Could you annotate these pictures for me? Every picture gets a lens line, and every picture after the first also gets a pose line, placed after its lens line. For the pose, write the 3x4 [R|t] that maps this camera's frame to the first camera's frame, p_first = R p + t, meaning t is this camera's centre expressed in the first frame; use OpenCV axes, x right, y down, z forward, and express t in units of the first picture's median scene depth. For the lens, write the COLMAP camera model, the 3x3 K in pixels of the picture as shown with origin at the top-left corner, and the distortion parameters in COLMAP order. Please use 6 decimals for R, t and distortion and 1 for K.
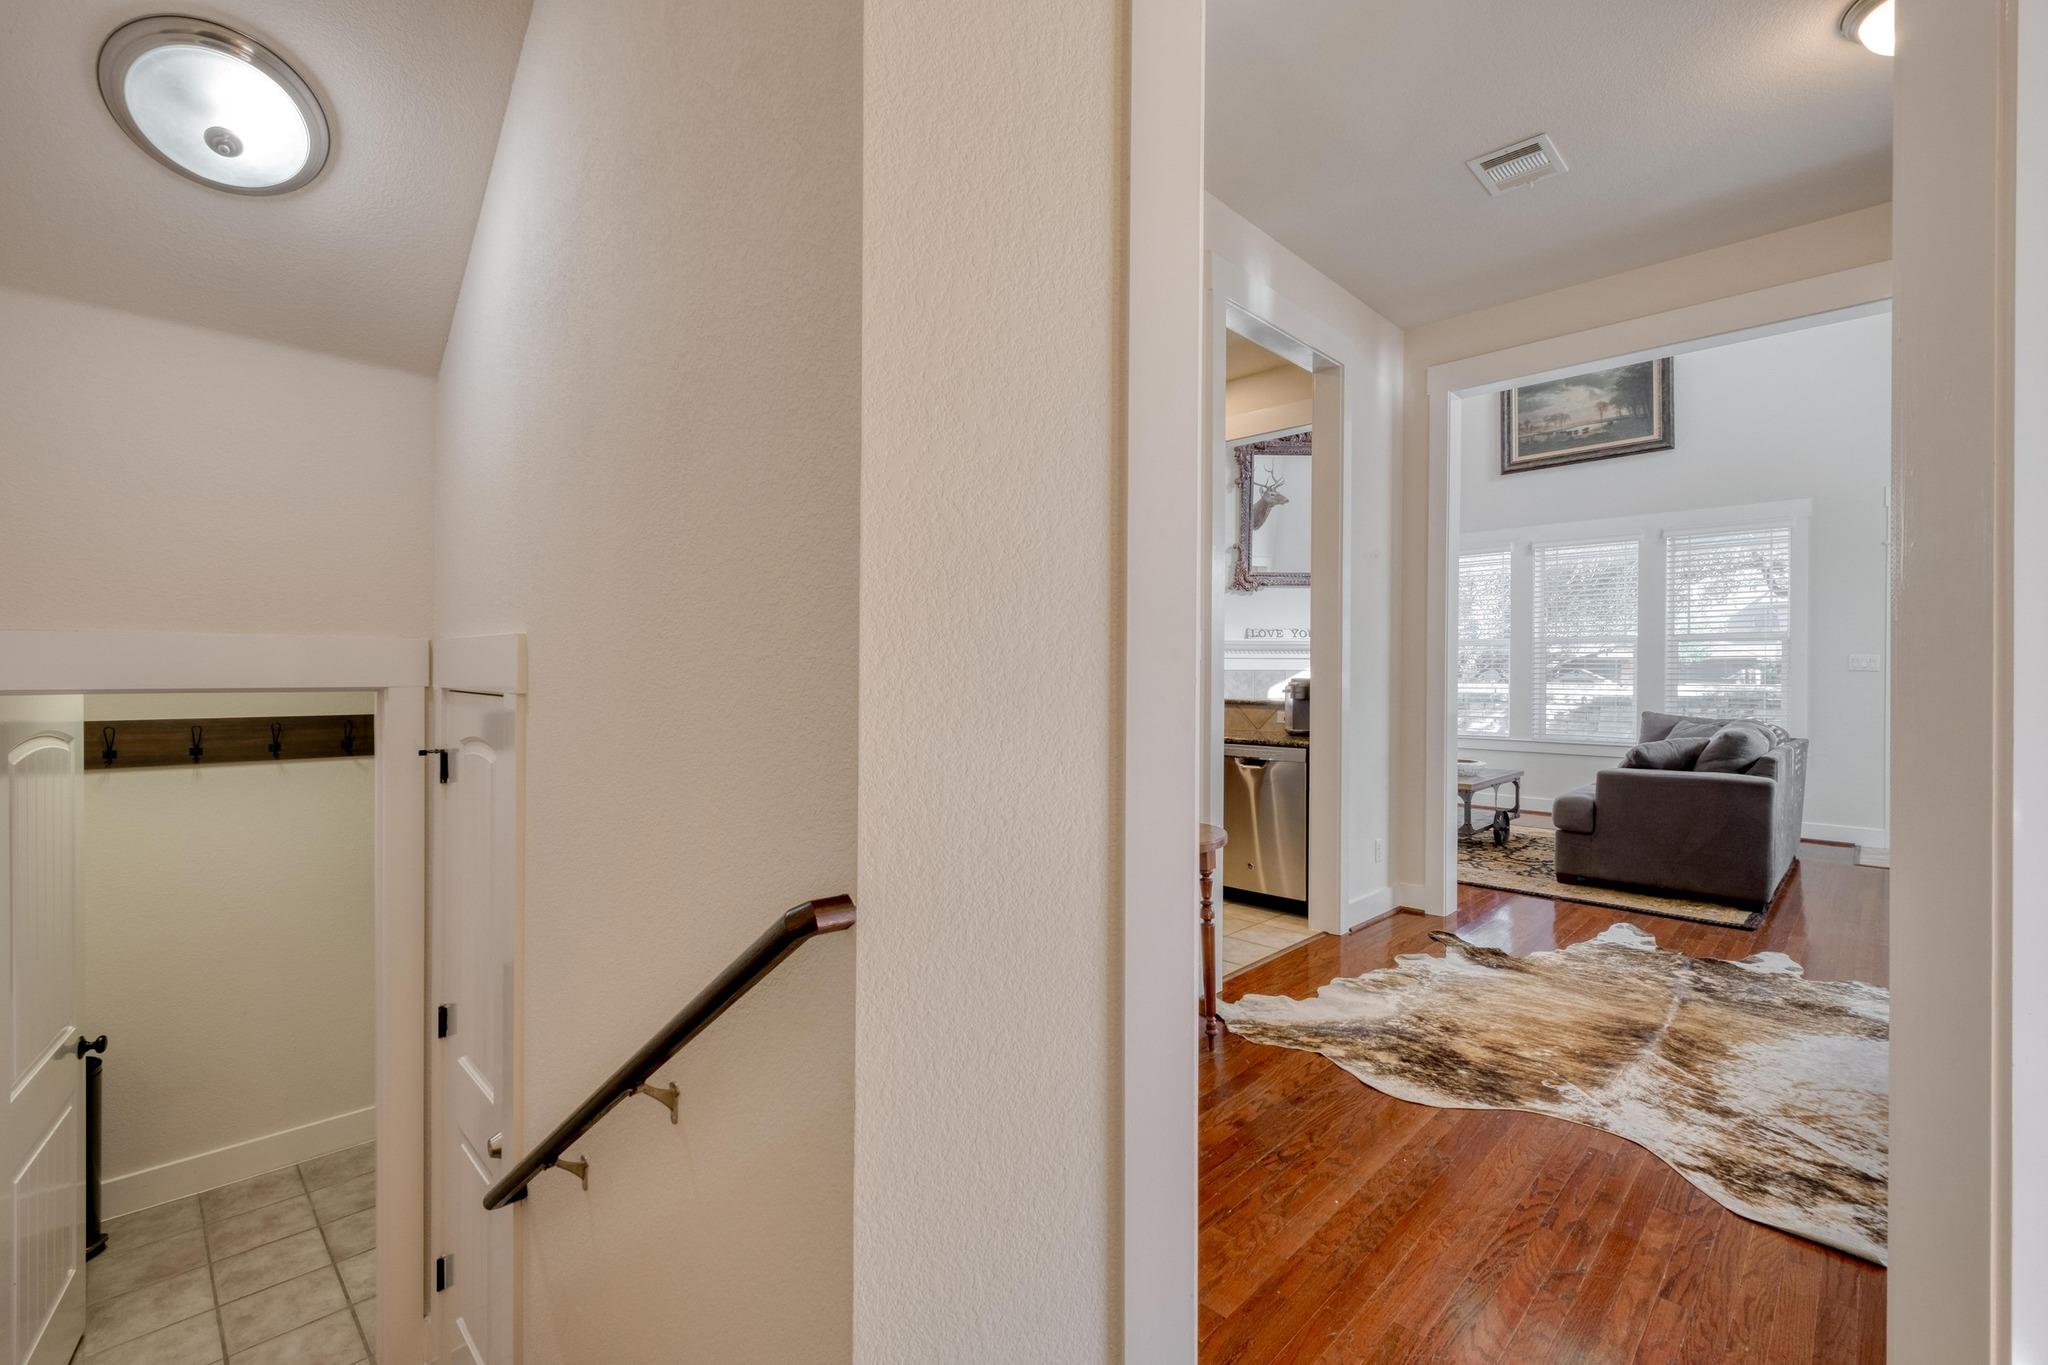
lens RADIAL K [[884.9, 0, 1015.3], [0, 884.9, 671.2], [0, 0, 1]] dist [0.004707, -0.003836]
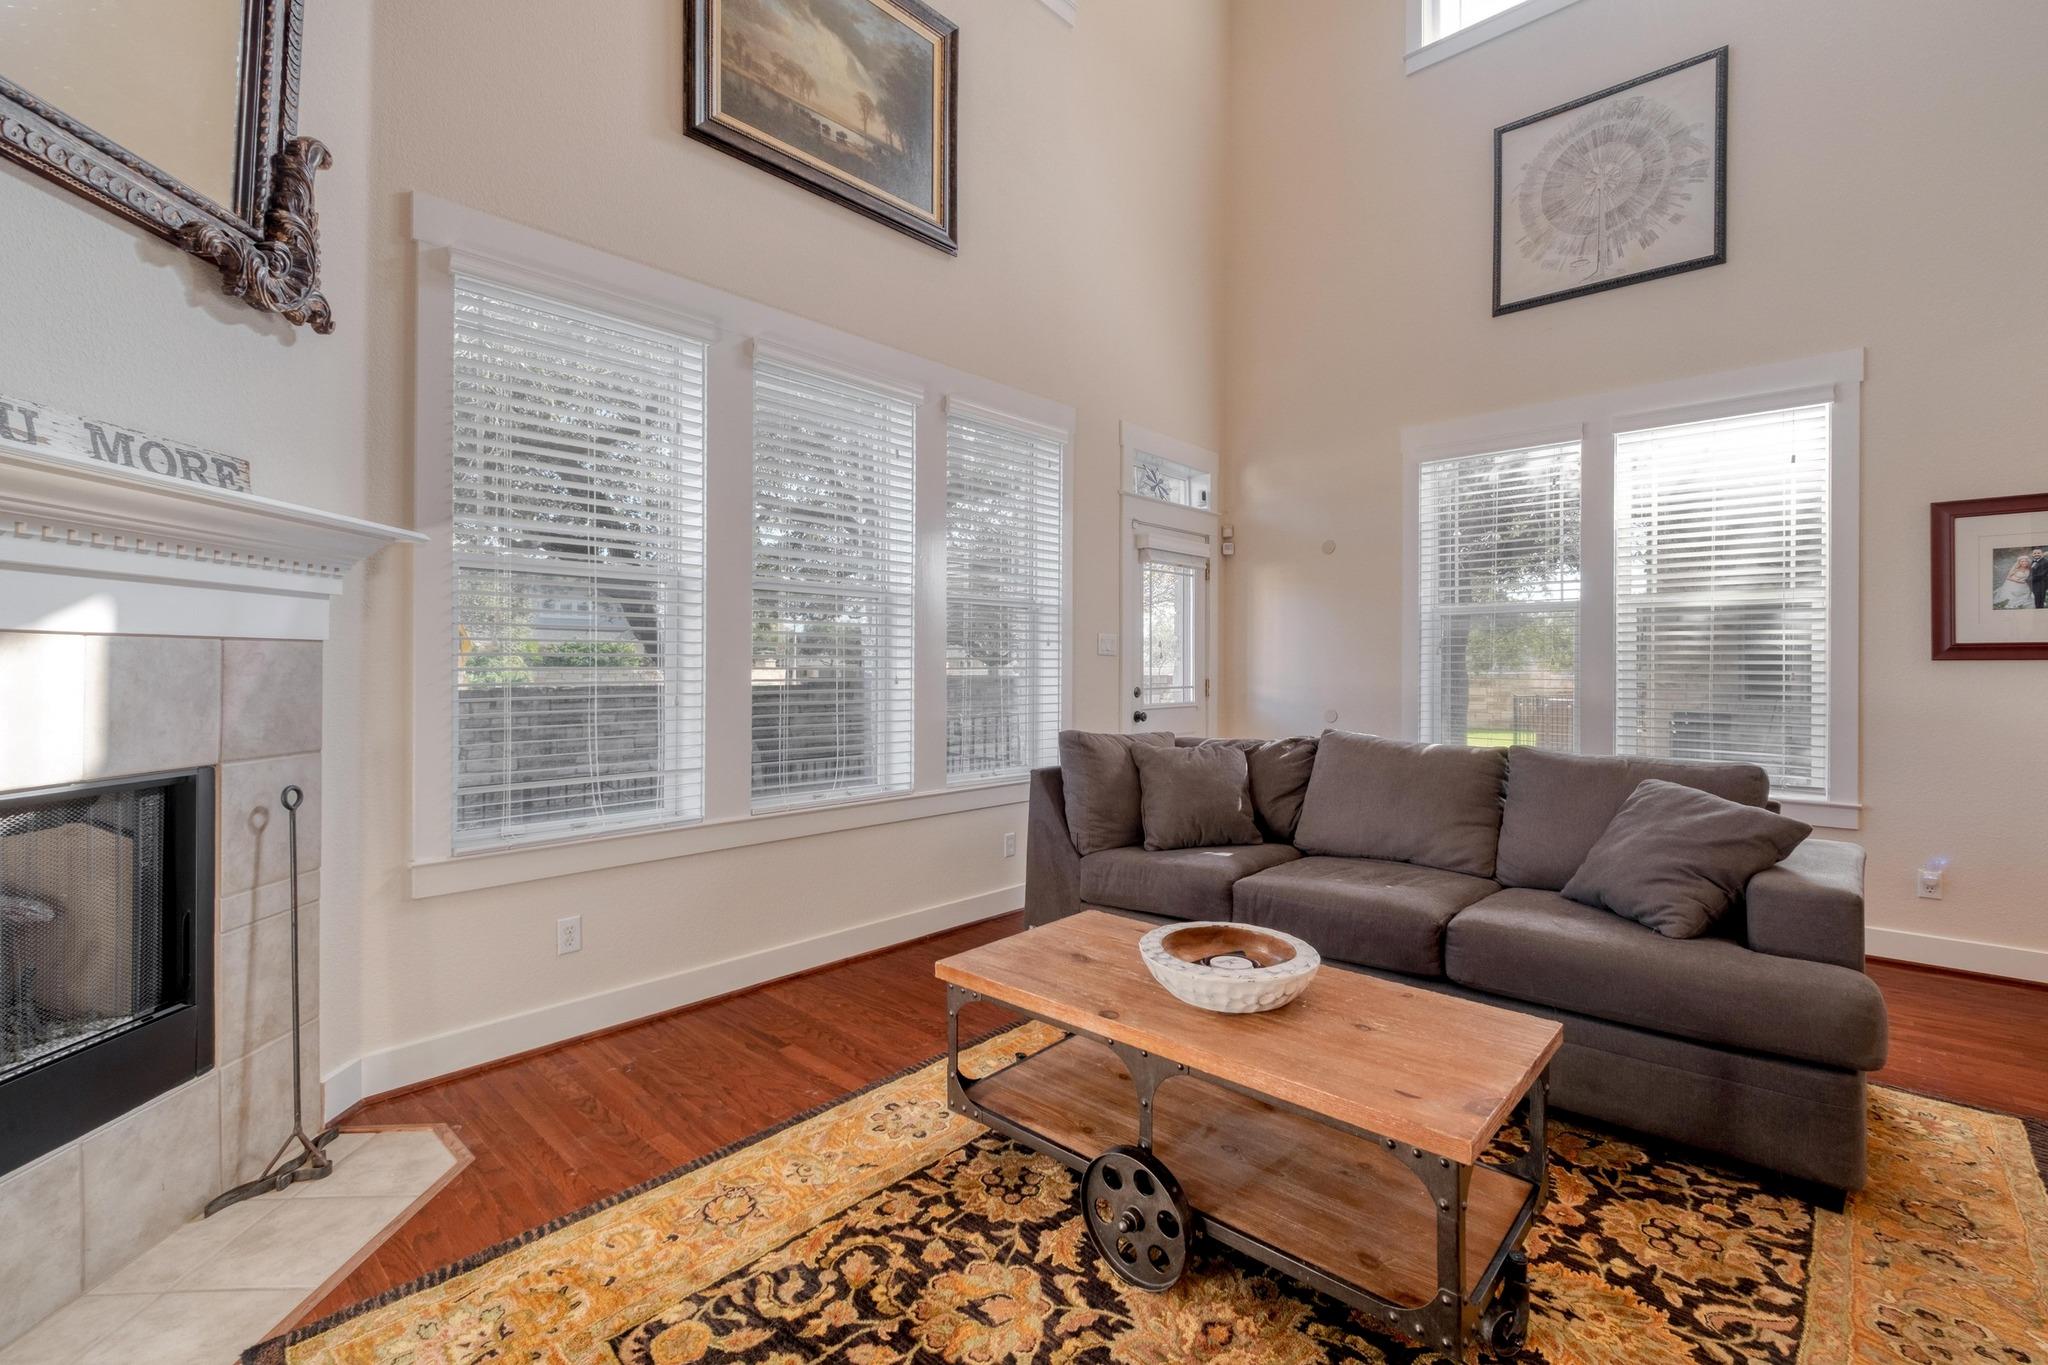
lens RADIAL K [[884.9, 0, 1026.8], [0, 884.9, 672.2], [0, 0, 1]] dist [0.004707, -0.003836]
pose [[-0.026475, -0.008695, 0.999612, 0.278916], [-0.000999, 0.999962, 0.008672, 0.010734], [-0.999649, -0.000769, -0.026483, 1.489158]]
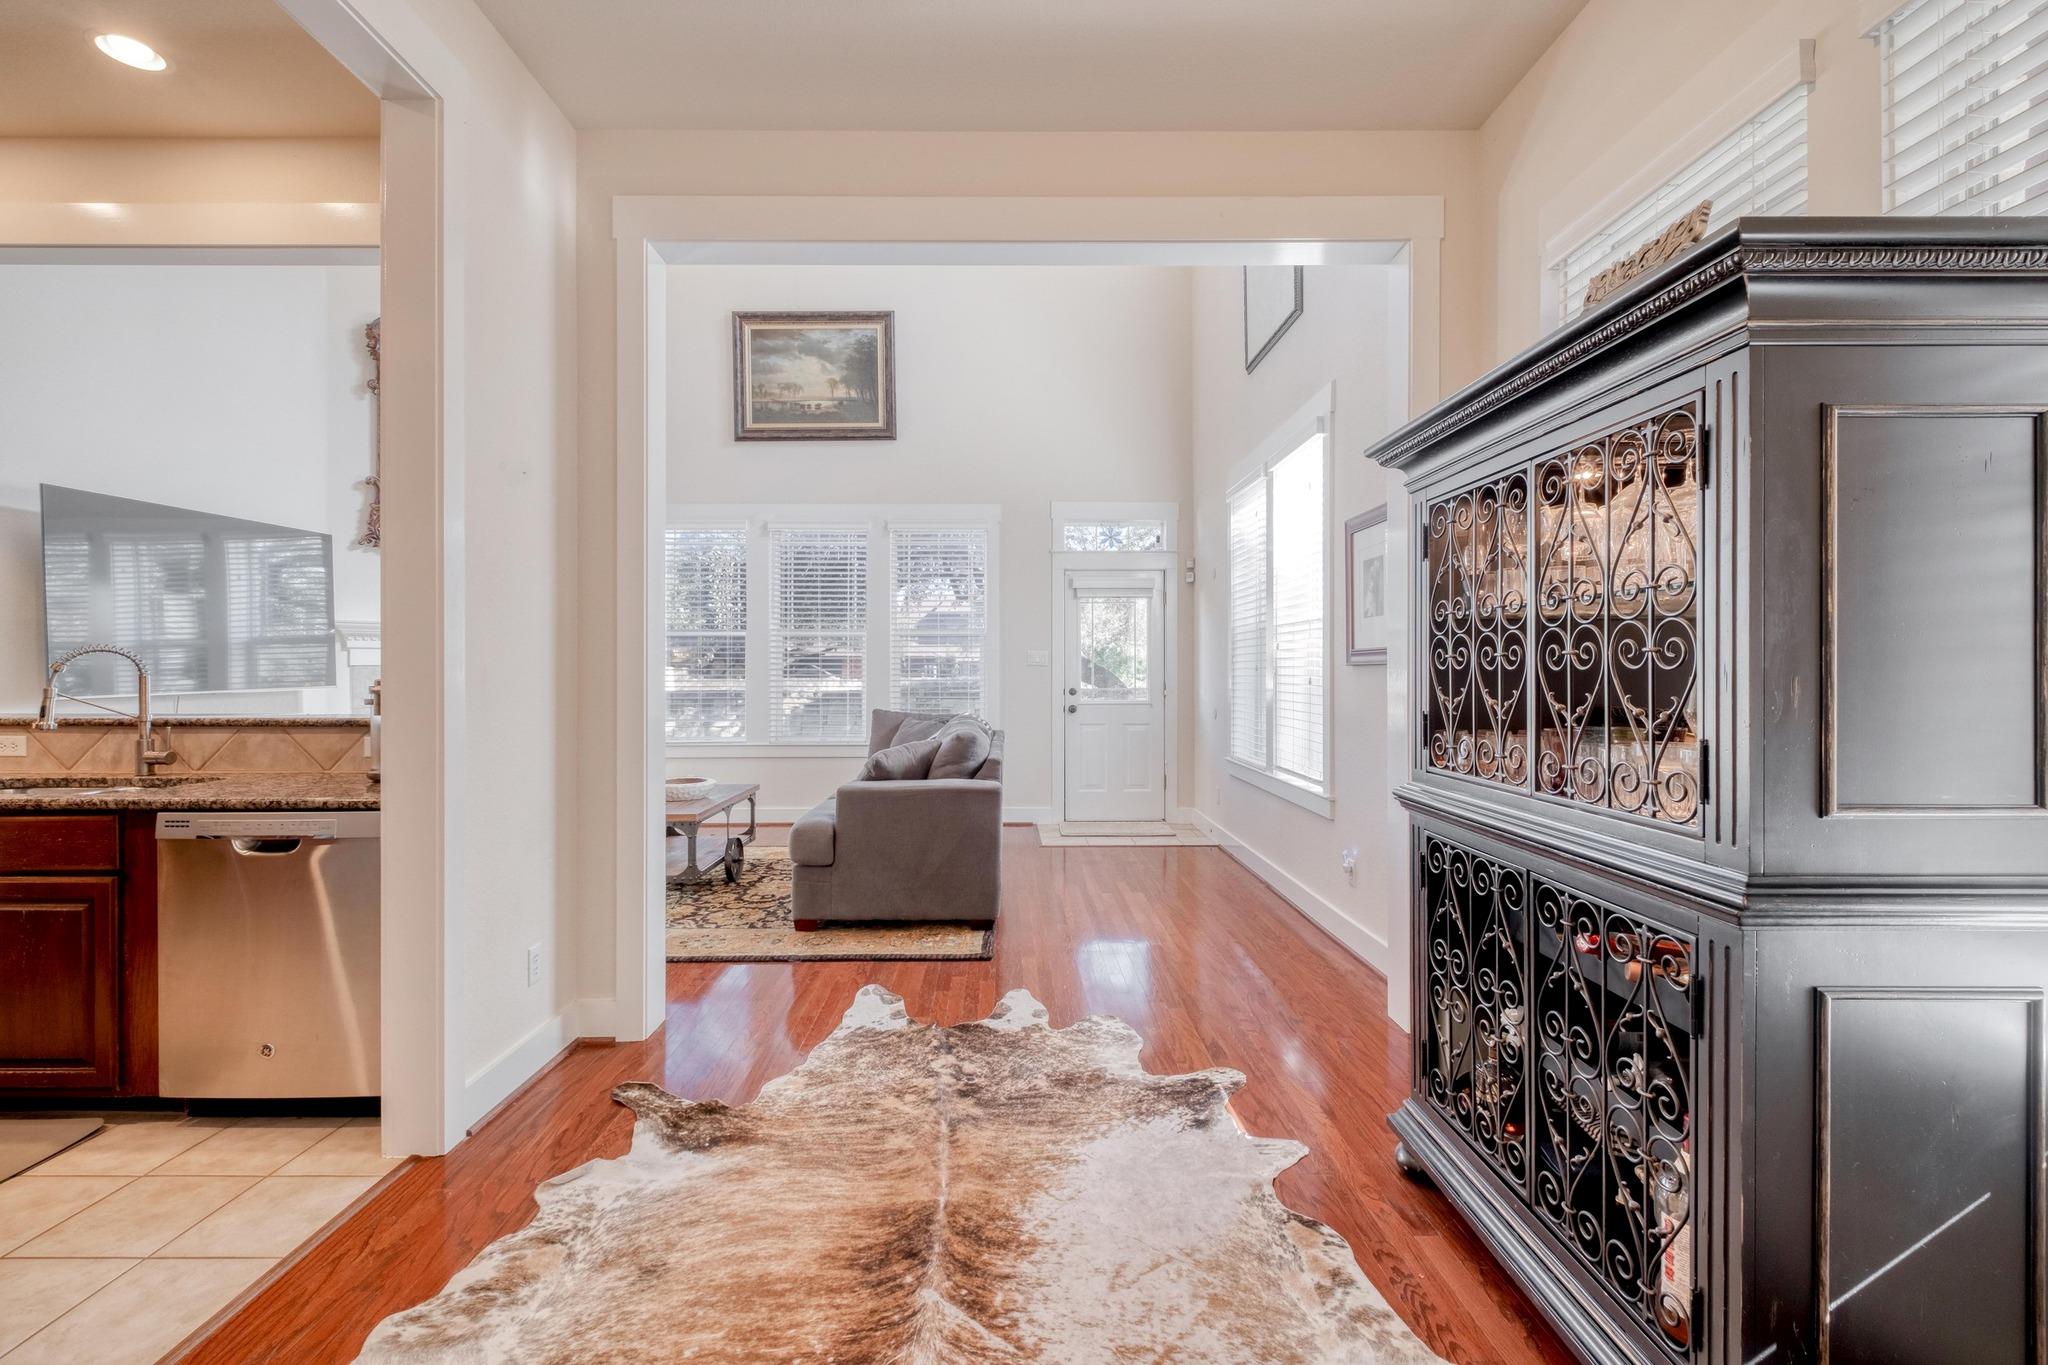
lens RADIAL K [[884.9, 0, 1014.1], [0, 884.9, 681.4], [0, 0, 1]] dist [0.004707, -0.003836]
pose [[0.701183, -0.013906, 0.712845, 0.202498], [0.003071, 0.999859, 0.016485, 0.001413], [-0.712974, -0.009370, 0.701128, 0.331345]]
